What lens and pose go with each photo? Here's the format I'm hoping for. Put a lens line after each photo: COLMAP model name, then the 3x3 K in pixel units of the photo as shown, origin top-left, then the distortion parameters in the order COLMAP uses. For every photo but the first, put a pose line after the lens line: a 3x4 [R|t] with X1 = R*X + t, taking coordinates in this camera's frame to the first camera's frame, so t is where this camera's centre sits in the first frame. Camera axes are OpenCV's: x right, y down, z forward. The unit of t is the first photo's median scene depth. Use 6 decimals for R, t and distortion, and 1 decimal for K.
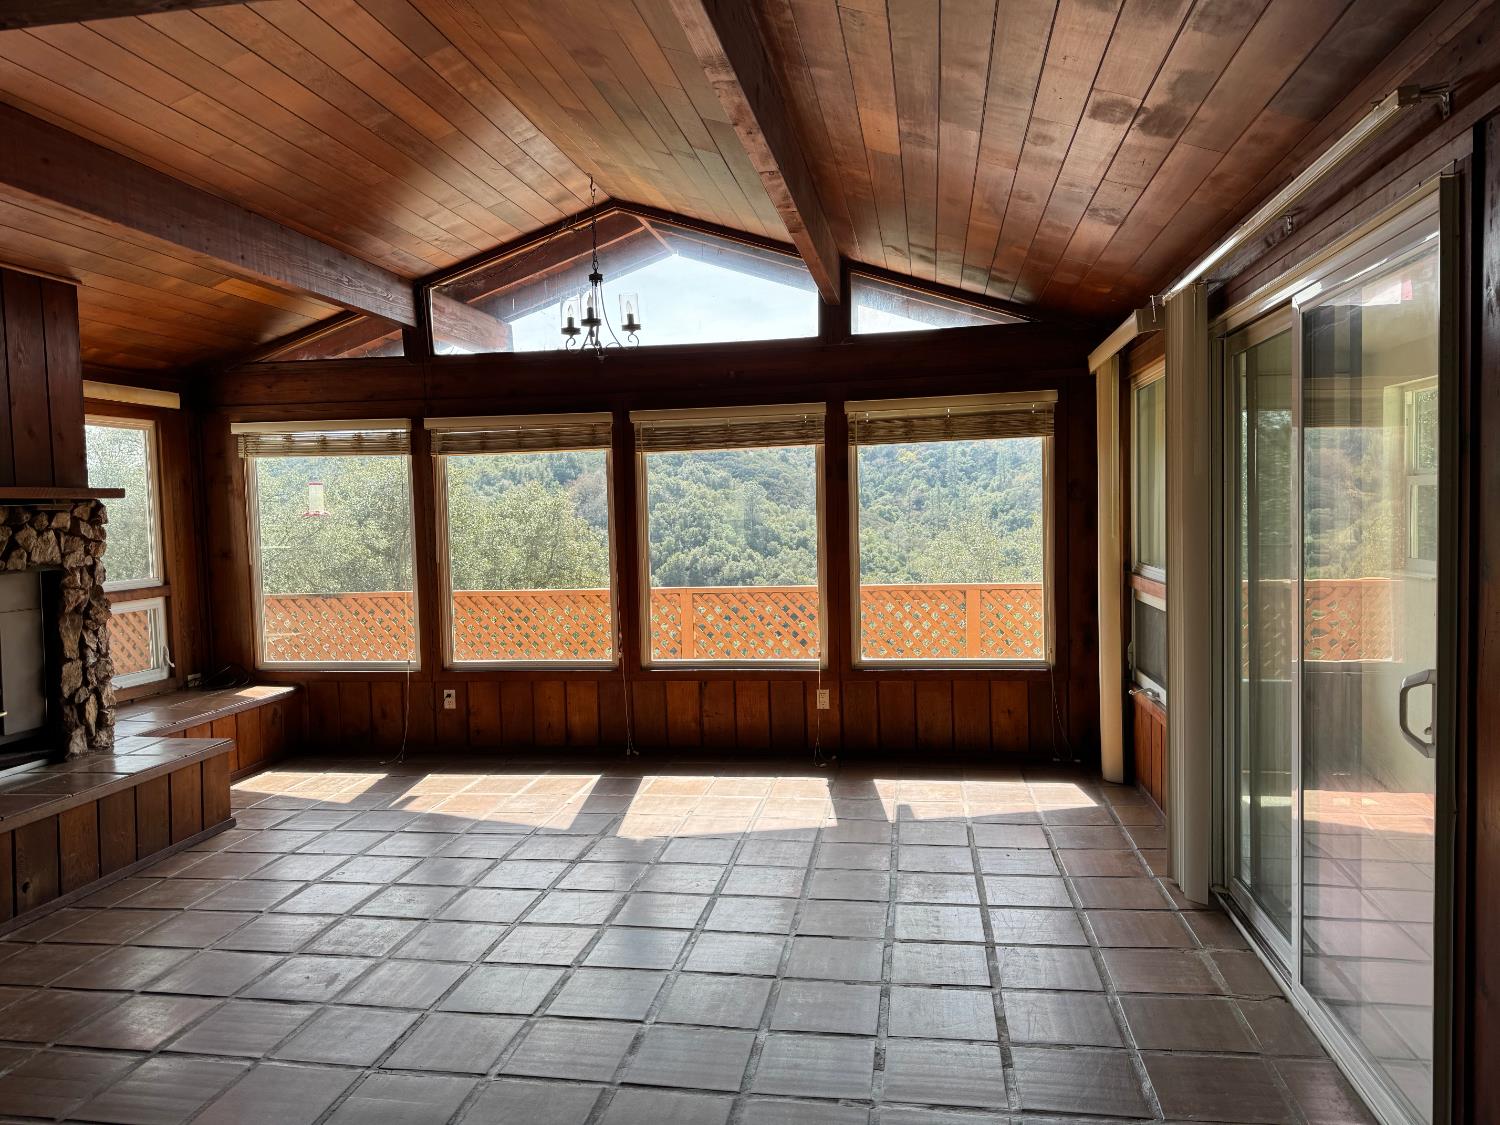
lens RADIAL K [[1049.3, 0, 743.9], [0, 1049.3, 554.8], [0, 0, 1]] dist [0.105636, -0.147378]
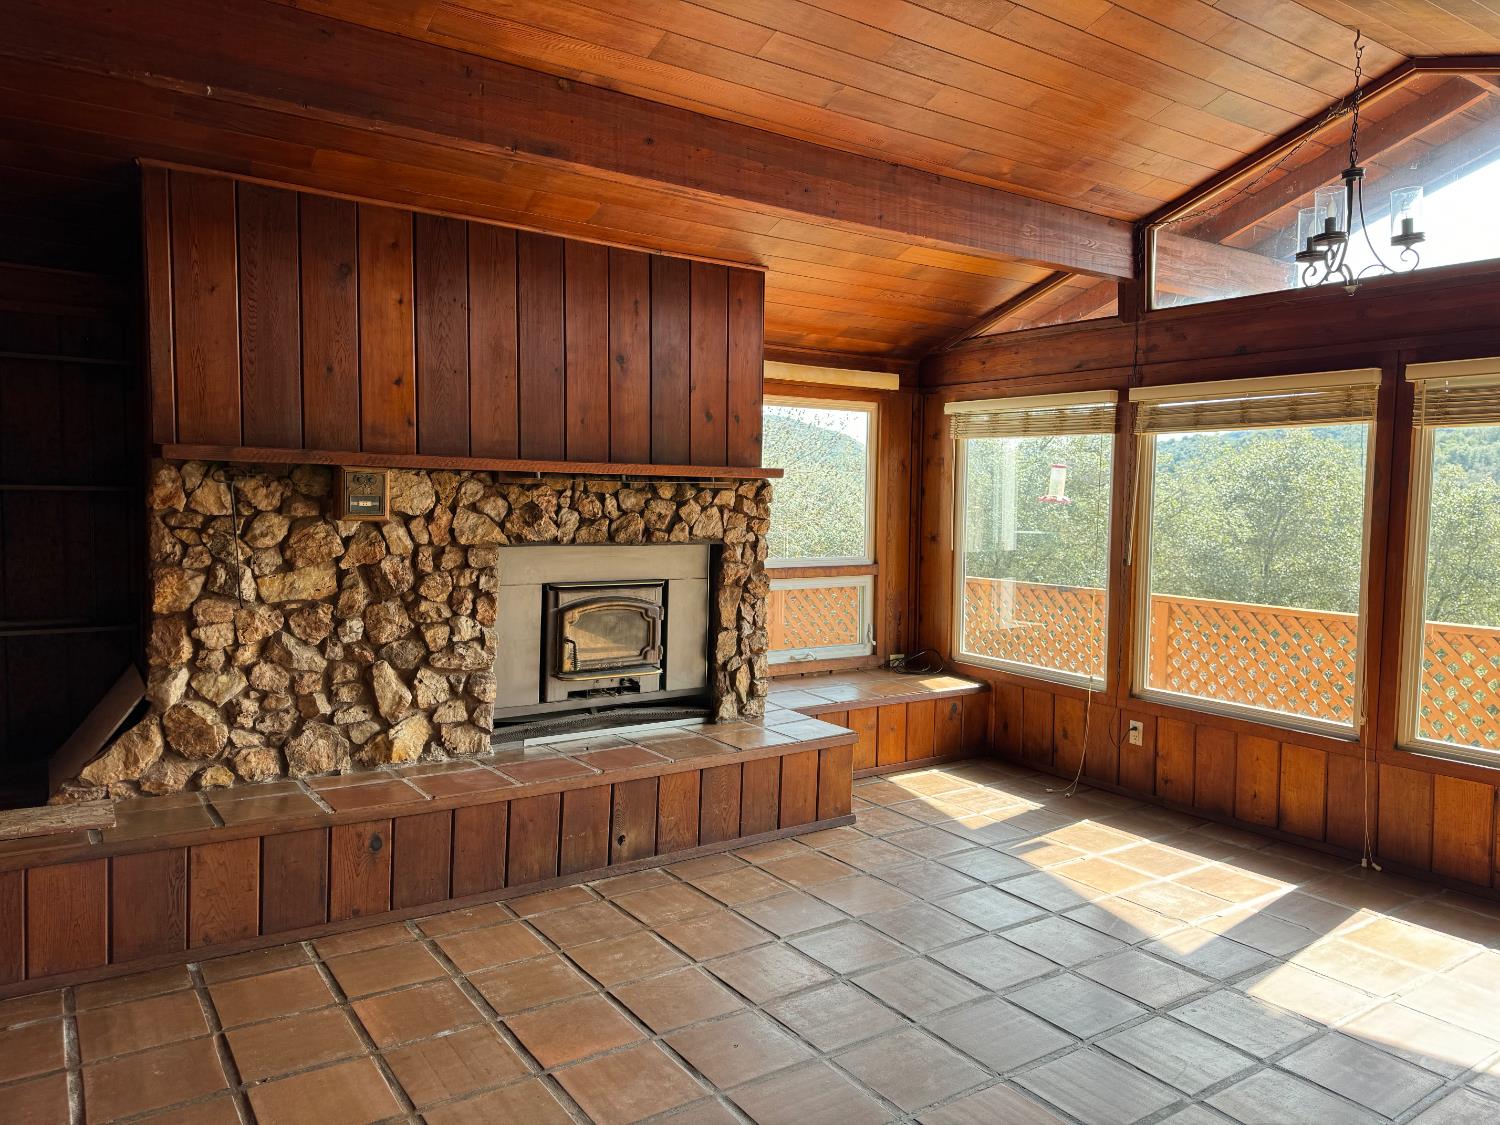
lens RADIAL K [[1049.3, 0, 743.9], [0, 1049.3, 554.8], [0, 0, 1]] dist [0.105636, -0.147378]
pose [[0.694873, 0.078590, -0.714825, 0.115209], [-0.067034, 0.996761, 0.044423, -0.021780], [0.716001, 0.017049, 0.697891, 0.270924]]
